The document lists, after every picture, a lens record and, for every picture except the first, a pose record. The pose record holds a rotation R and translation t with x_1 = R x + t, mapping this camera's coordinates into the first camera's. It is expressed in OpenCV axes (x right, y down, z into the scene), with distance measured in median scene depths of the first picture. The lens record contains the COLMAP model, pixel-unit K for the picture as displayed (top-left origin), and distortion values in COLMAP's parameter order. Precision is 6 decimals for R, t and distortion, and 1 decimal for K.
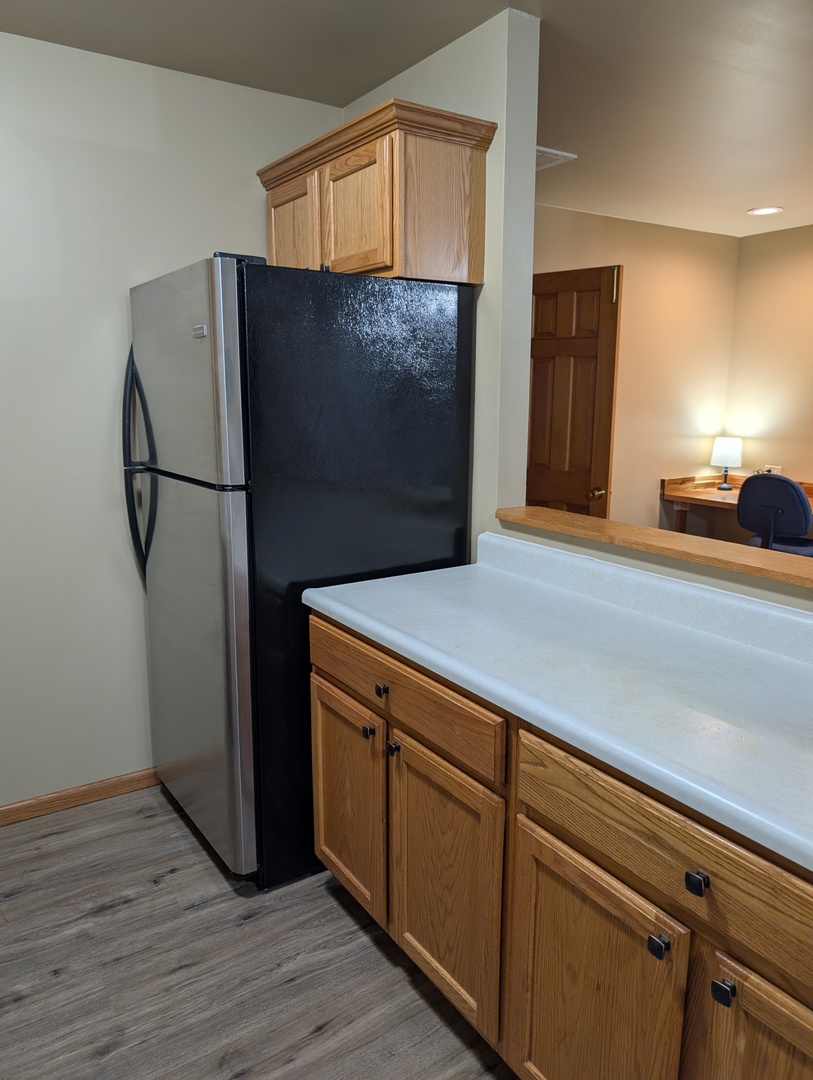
lens RADIAL K [[779.7, 0, 415.5], [0, 779.7, 550.2], [0, 0, 1]] dist [0.010235, -0.021374]
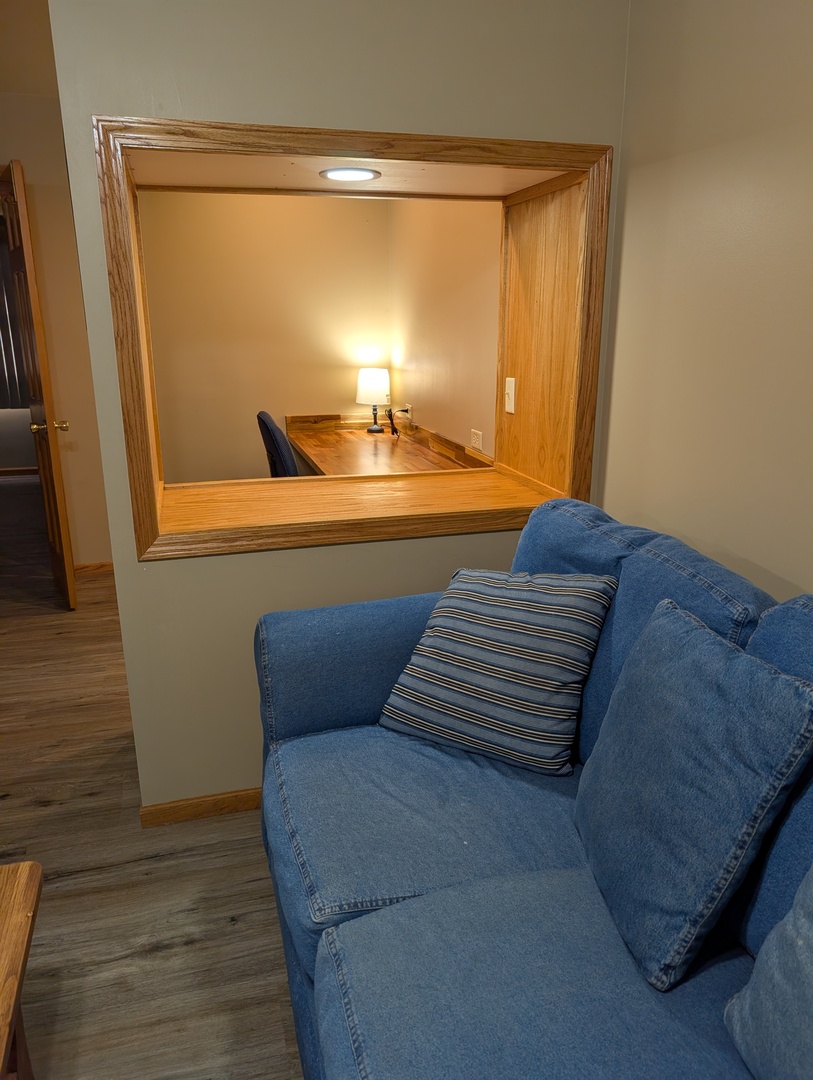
lens RADIAL K [[779.7, 0, 409.1], [0, 779.7, 544.6], [0, 0, 1]] dist [0.010235, -0.021374]
pose [[0.950690, 0.087795, -0.297456, 2.142226], [-0.064268, 0.994046, 0.087992, -0.101461], [0.303410, -0.064536, 0.950672, 0.616737]]
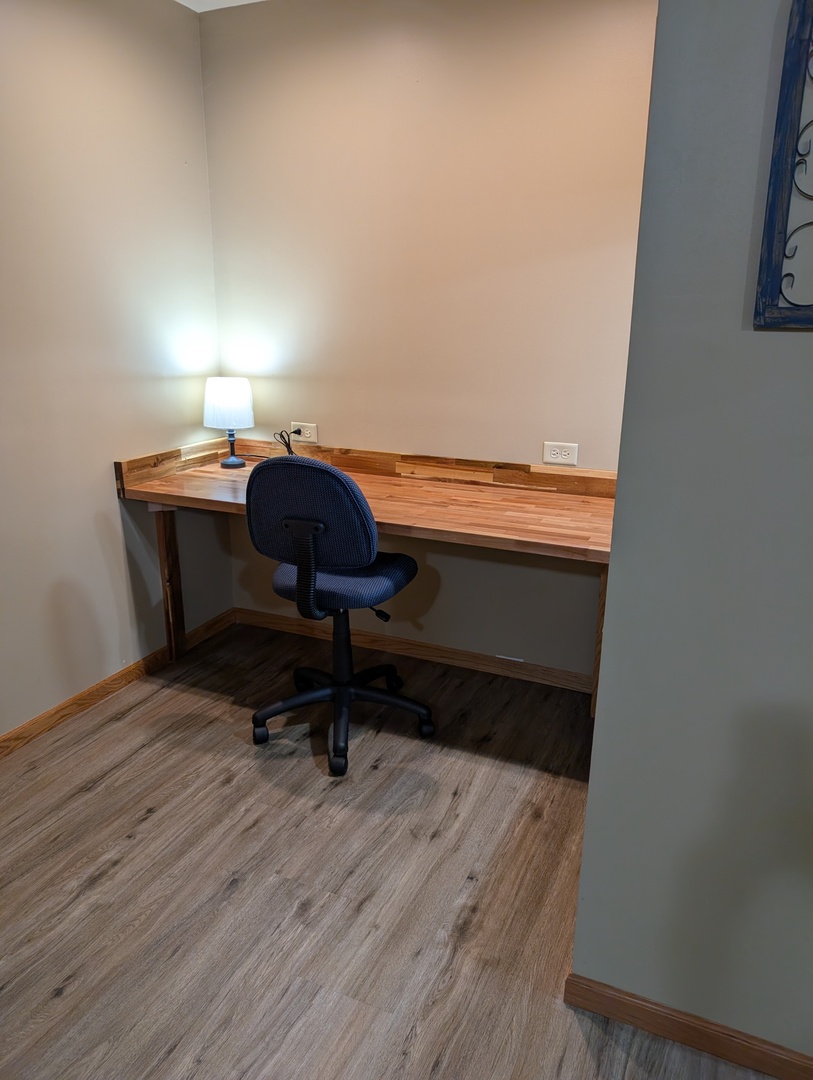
lens RADIAL K [[779.7, 0, 408.4], [0, 779.7, 538.9], [0, 0, 1]] dist [0.010235, -0.021374]
pose [[0.854831, -0.143724, 0.498605, 0.631858], [0.099046, 0.988404, 0.115100, -0.240649], [-0.509366, -0.049006, 0.859154, 1.278908]]
